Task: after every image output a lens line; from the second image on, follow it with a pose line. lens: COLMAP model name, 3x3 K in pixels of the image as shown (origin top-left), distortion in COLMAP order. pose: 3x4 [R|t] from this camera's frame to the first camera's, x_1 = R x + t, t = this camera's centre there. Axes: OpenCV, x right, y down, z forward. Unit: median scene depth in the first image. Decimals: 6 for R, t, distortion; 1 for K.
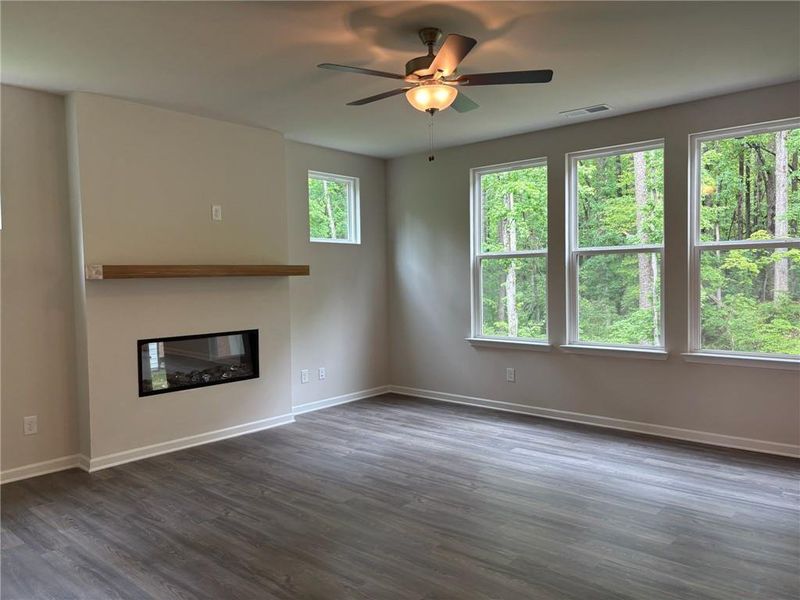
lens RADIAL K [[604.8, 0, 403.1], [0, 604.8, 298.7], [0, 0, 1]] dist [0.026287, -0.008887]
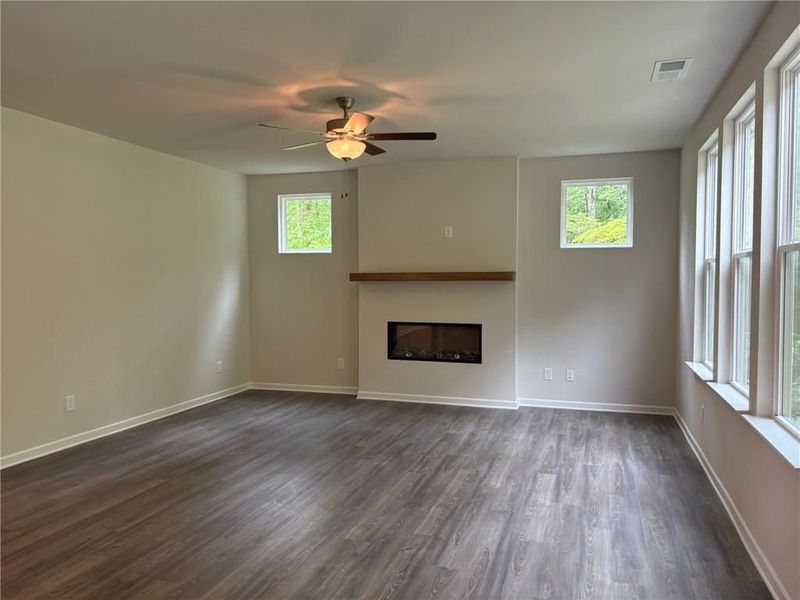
lens RADIAL K [[604.8, 0, 403.1], [0, 604.8, 298.7], [0, 0, 1]] dist [0.026287, -0.008887]
pose [[0.405187, 0.049843, -0.912874, 0.932667], [-0.045318, 0.998380, 0.034397, -0.041489], [0.913110, 0.027432, 0.406789, 0.416734]]
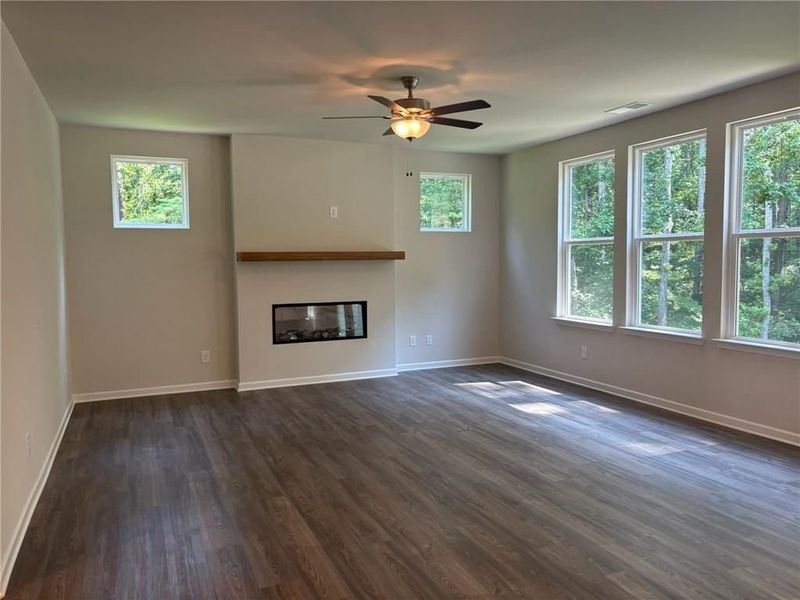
lens RADIAL K [[604.8, 0, 403.1], [0, 604.8, 298.7], [0, 0, 1]] dist [0.026287, -0.008887]
pose [[0.908258, 0.035468, -0.416904, 0.425582], [-0.021001, 0.999009, 0.039239, -0.007639], [0.417882, -0.026884, 0.908103, -0.157928]]
